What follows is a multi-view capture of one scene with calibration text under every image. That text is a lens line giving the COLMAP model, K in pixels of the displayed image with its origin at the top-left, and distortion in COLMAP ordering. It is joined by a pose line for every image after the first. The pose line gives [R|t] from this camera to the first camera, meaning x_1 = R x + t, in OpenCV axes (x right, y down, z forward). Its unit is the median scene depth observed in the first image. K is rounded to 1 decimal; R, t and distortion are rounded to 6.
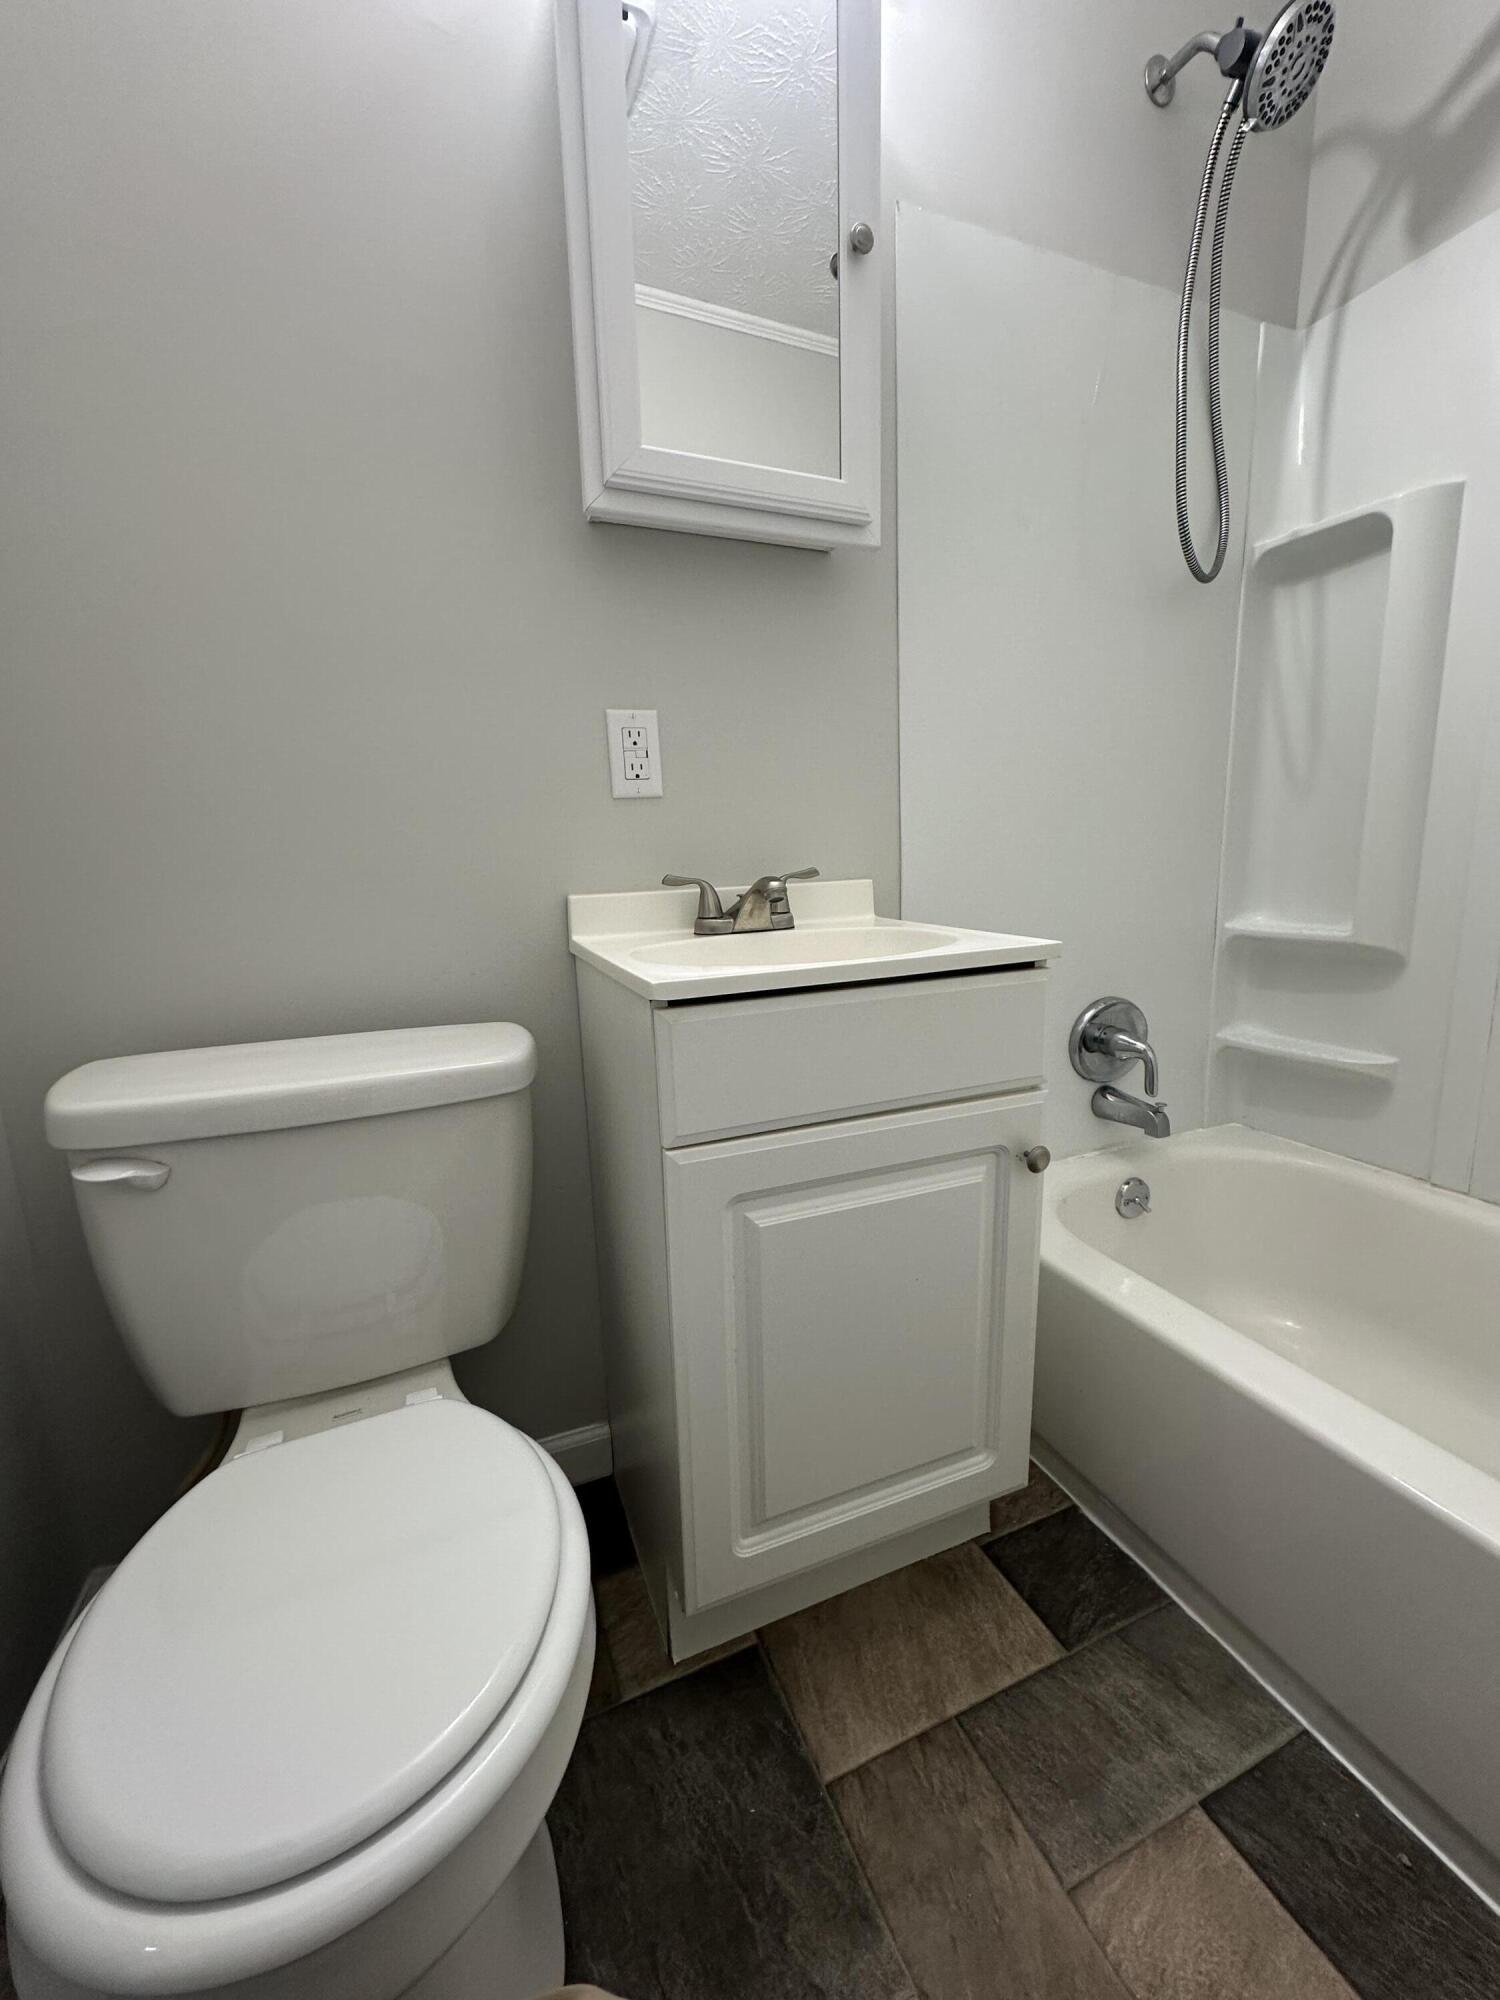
lens RADIAL K [[795.5, 0, 752.5], [0, 795.5, 999.3], [0, 0, 1]] dist [-0.001855, 0.000083]
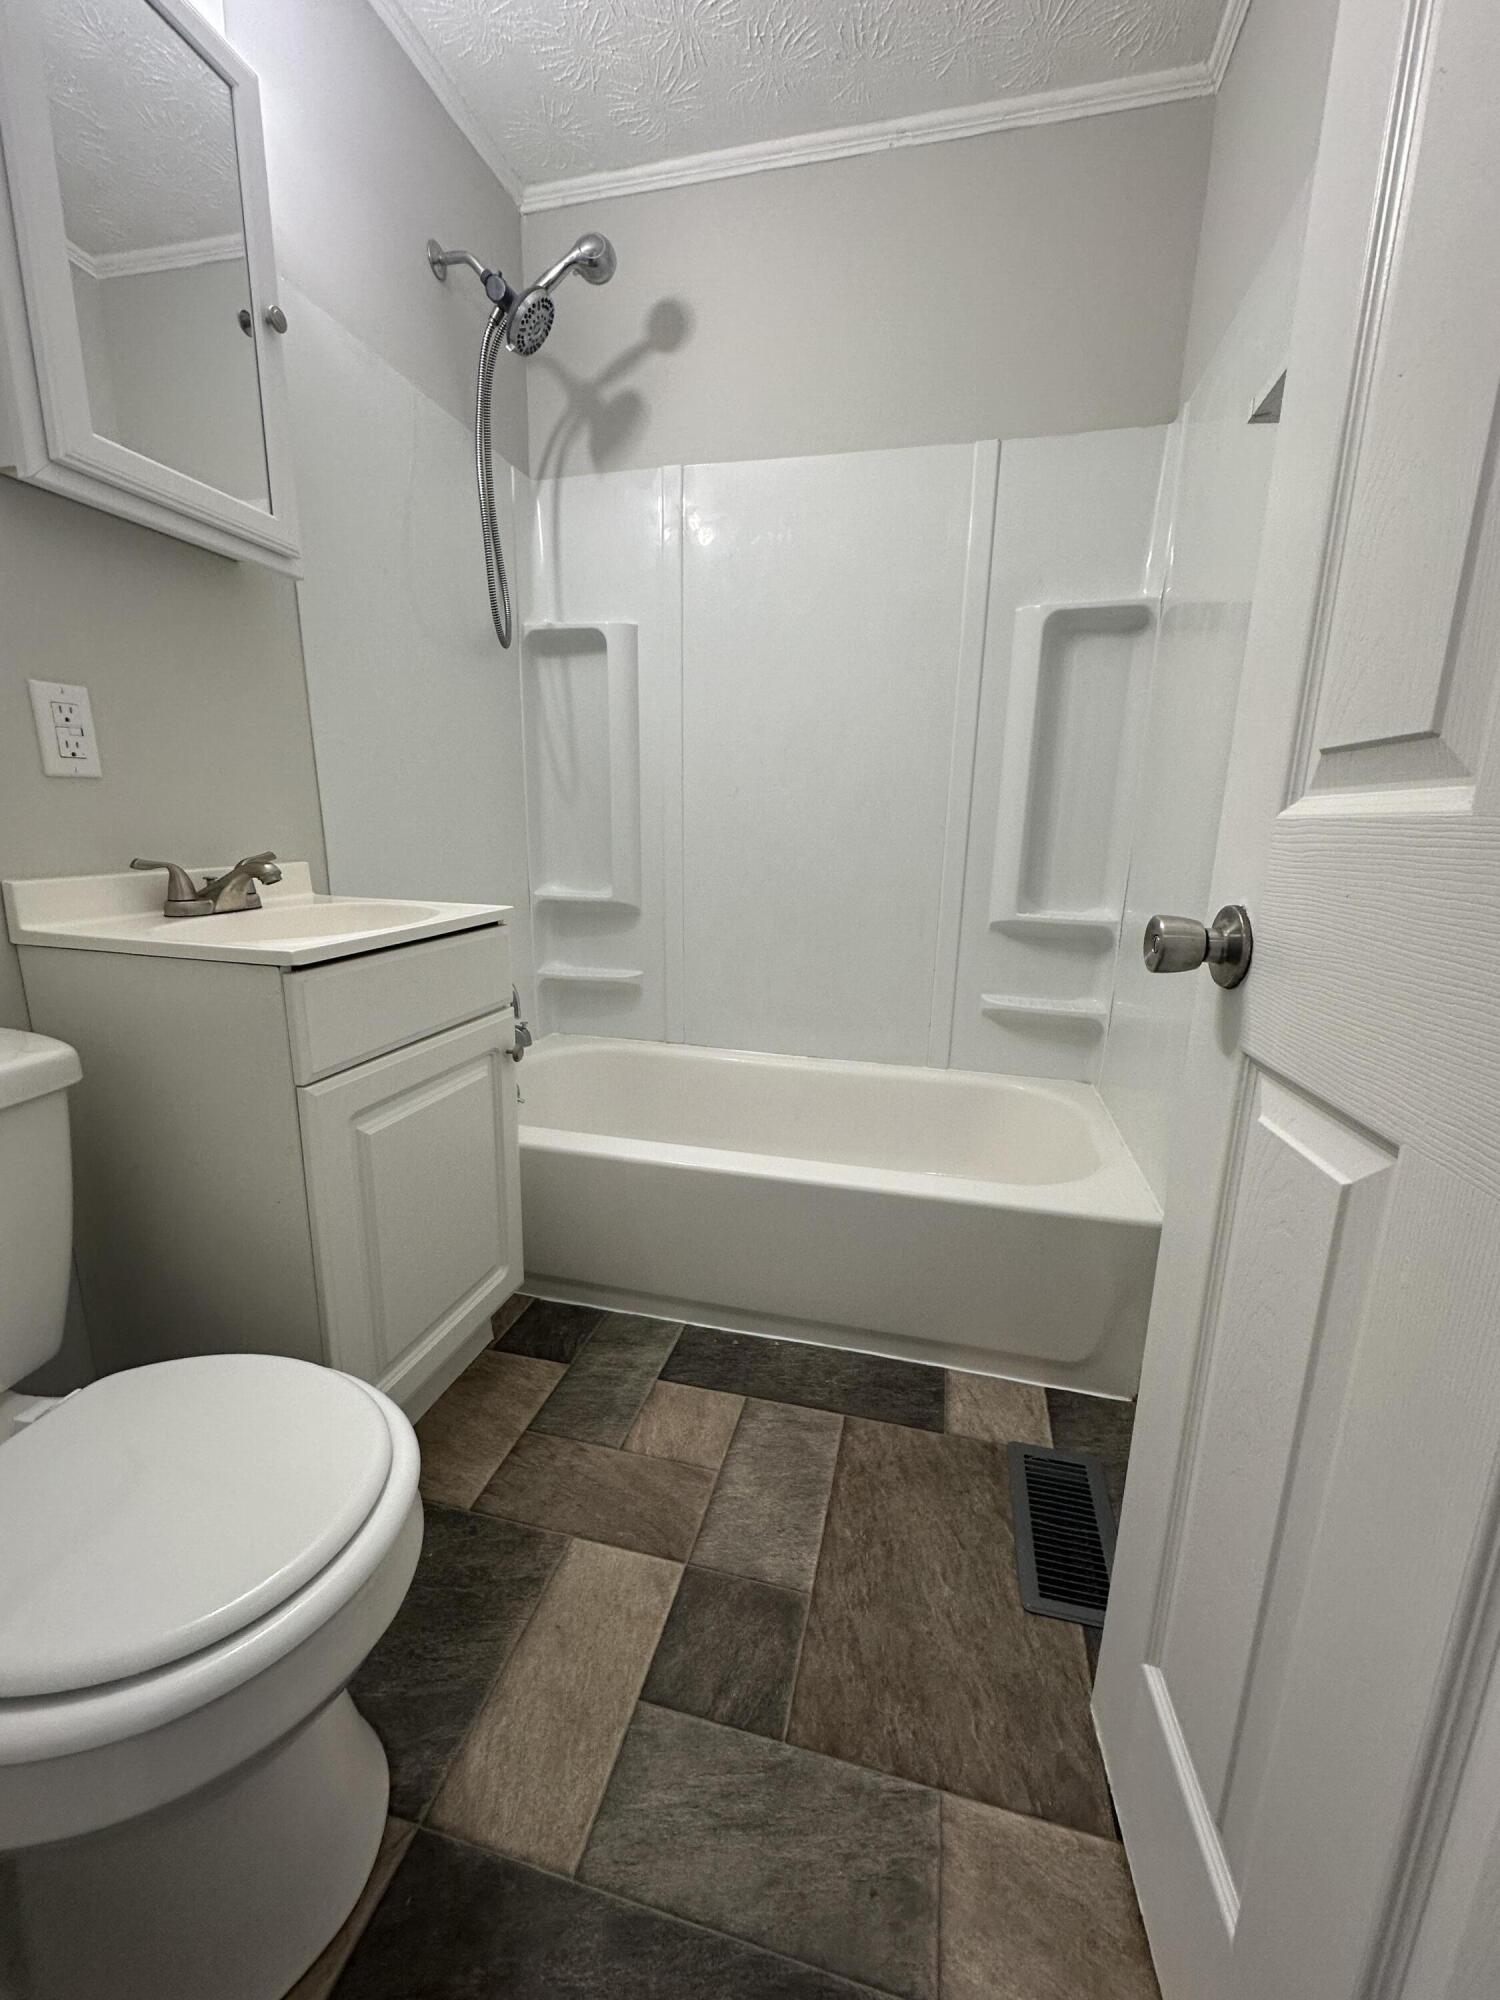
lens RADIAL K [[795.5, 0, 752.5], [0, 795.5, 999.3], [0, 0, 1]] dist [-0.001855, 0.000083]
pose [[0.596196, -0.135645, 0.791297, -0.452226], [0.108456, 0.990196, 0.088025, 0.014728], [-0.795479, 0.033341, 0.605063, -0.214748]]
